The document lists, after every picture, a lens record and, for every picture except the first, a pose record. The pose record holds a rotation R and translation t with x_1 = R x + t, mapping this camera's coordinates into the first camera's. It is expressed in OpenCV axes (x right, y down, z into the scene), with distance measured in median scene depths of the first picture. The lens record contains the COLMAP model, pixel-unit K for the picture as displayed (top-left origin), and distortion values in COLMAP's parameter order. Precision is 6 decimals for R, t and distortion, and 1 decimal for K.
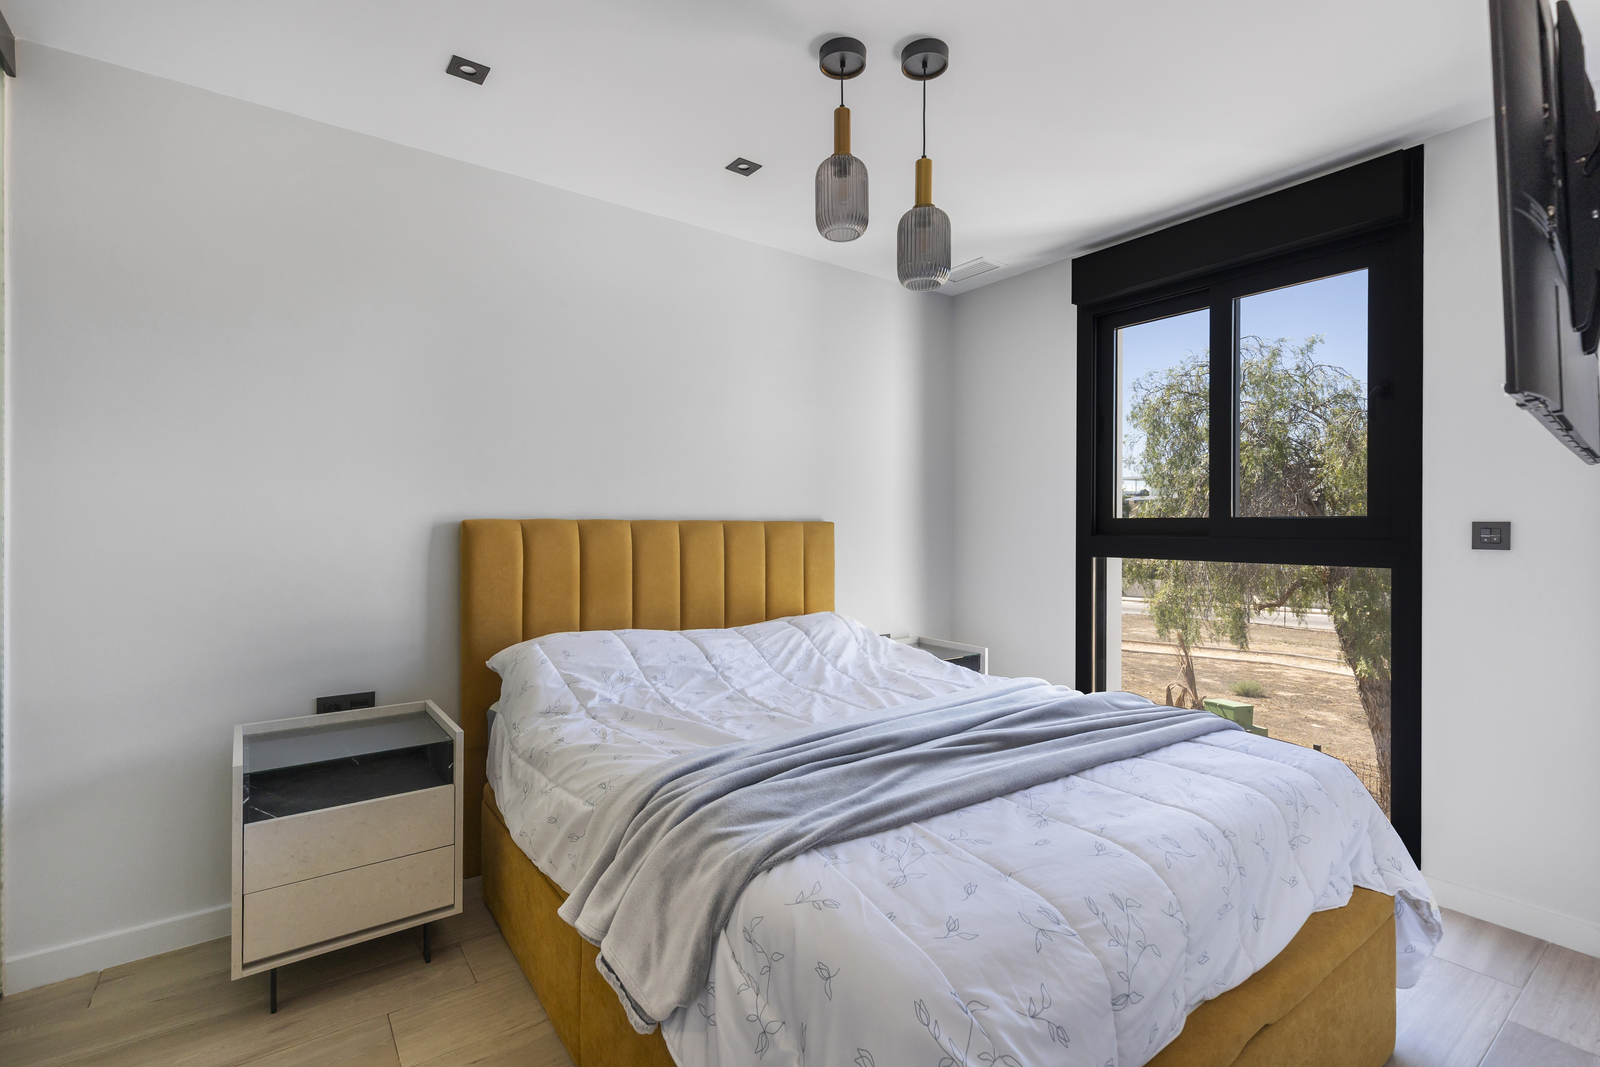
lens RADIAL K [[746.3, 0, 804.7], [0, 746.3, 530.2], [0, 0, 1]] dist [0.002521, -0.000080]
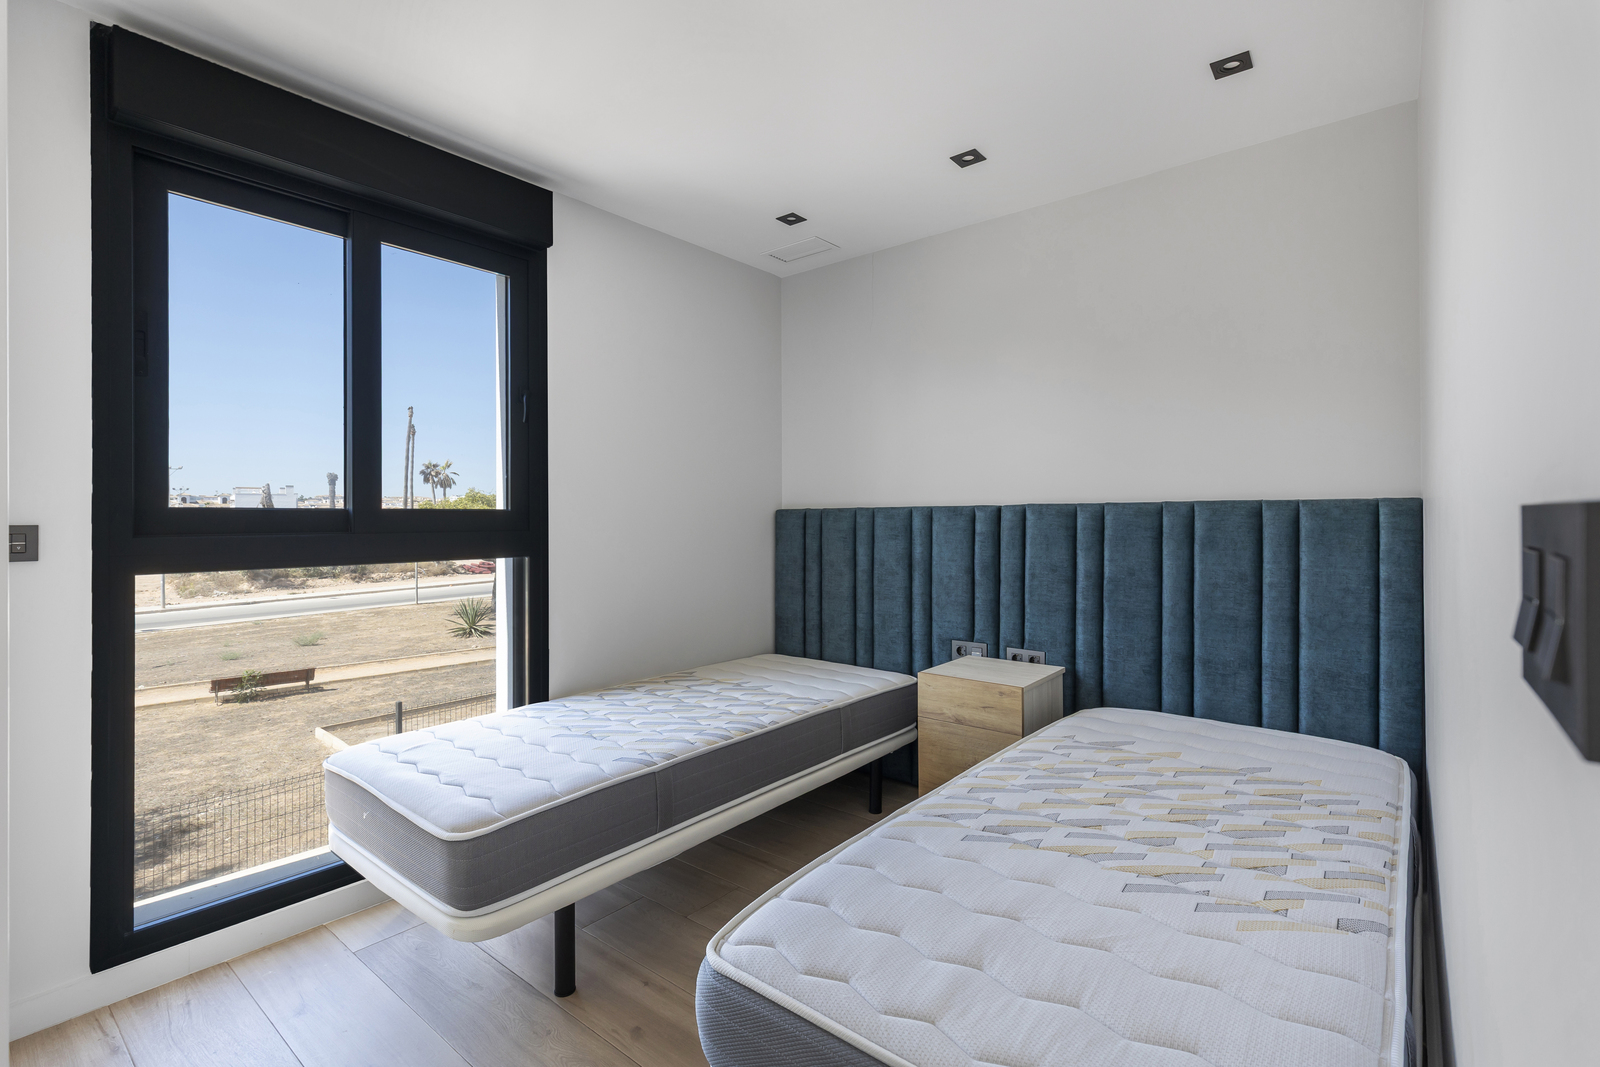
lens RADIAL K [[746.3, 0, 804.7], [0, 746.3, 530.2], [0, 0, 1]] dist [0.002521, -0.000080]
pose [[-0.241602, -0.003947, 0.970367, -0.332360], [0.014825, 0.999860, 0.007758, 0.006970], [-0.970262, 0.016260, -0.241510, 0.747705]]
